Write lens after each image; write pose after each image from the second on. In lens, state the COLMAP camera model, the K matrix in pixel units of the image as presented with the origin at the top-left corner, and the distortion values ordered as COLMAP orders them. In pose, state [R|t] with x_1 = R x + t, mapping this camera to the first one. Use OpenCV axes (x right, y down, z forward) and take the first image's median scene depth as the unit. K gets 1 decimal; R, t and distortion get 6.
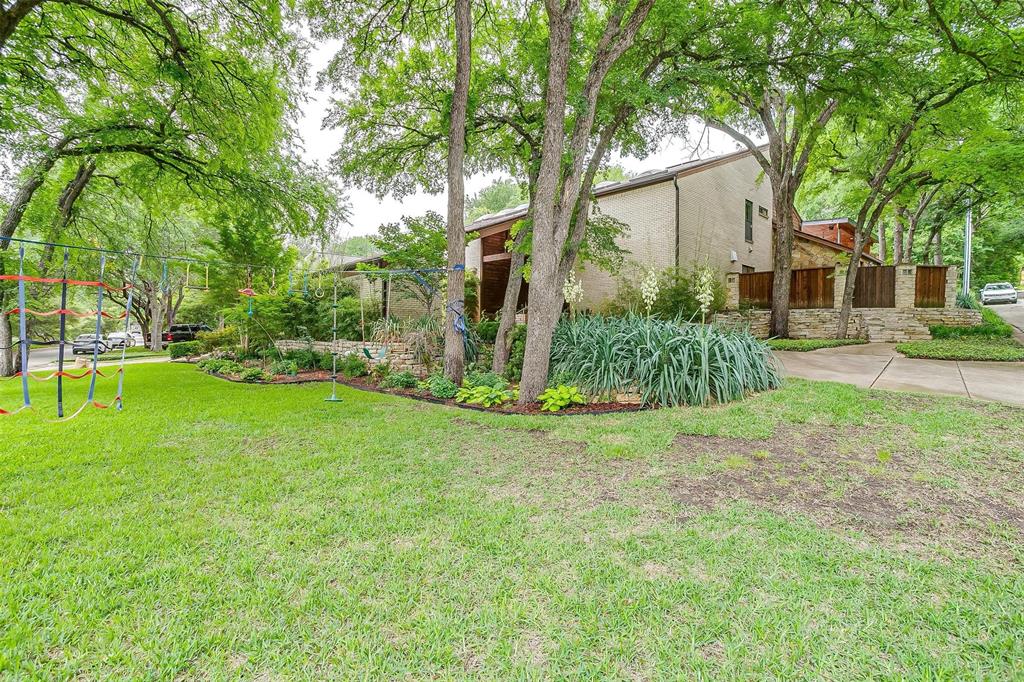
lens RADIAL K [[489.6, 0, 512.0], [0, 489.6, 341.0], [0, 0, 1]] dist [-0.051482, 0.026169]
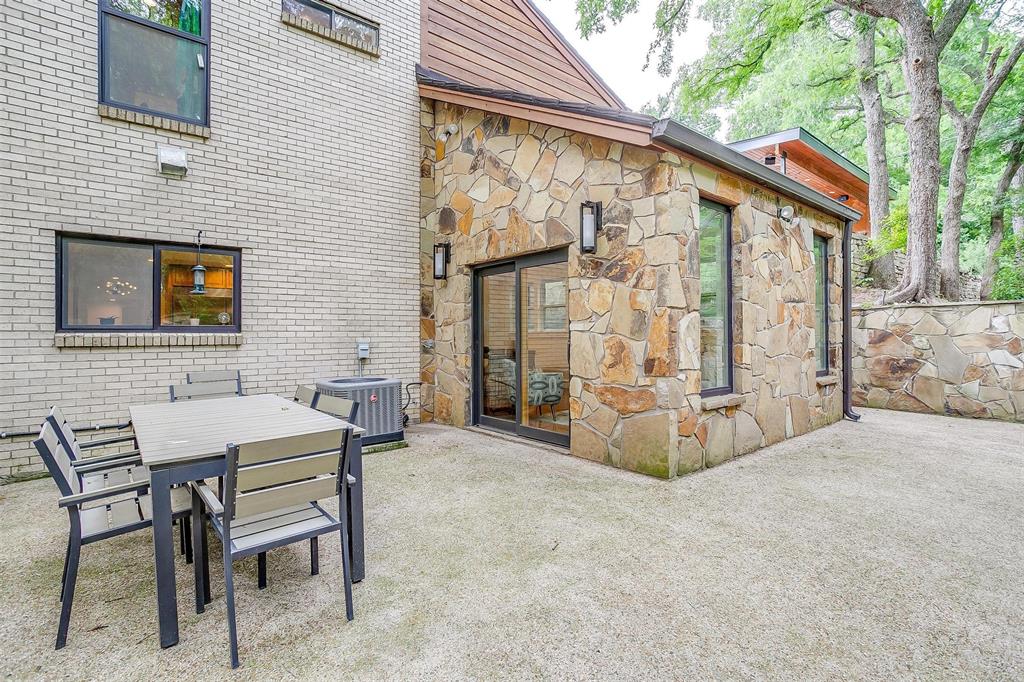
lens RADIAL K [[489.6, 0, 512.0], [0, 489.6, 341.0], [0, 0, 1]] dist [-0.051482, 0.026169]
pose [[0.999141, -0.015868, -0.038291, 0.660452], [0.016169, 0.999841, 0.007575, -0.112062], [0.038165, -0.008187, 0.999238, 0.812162]]
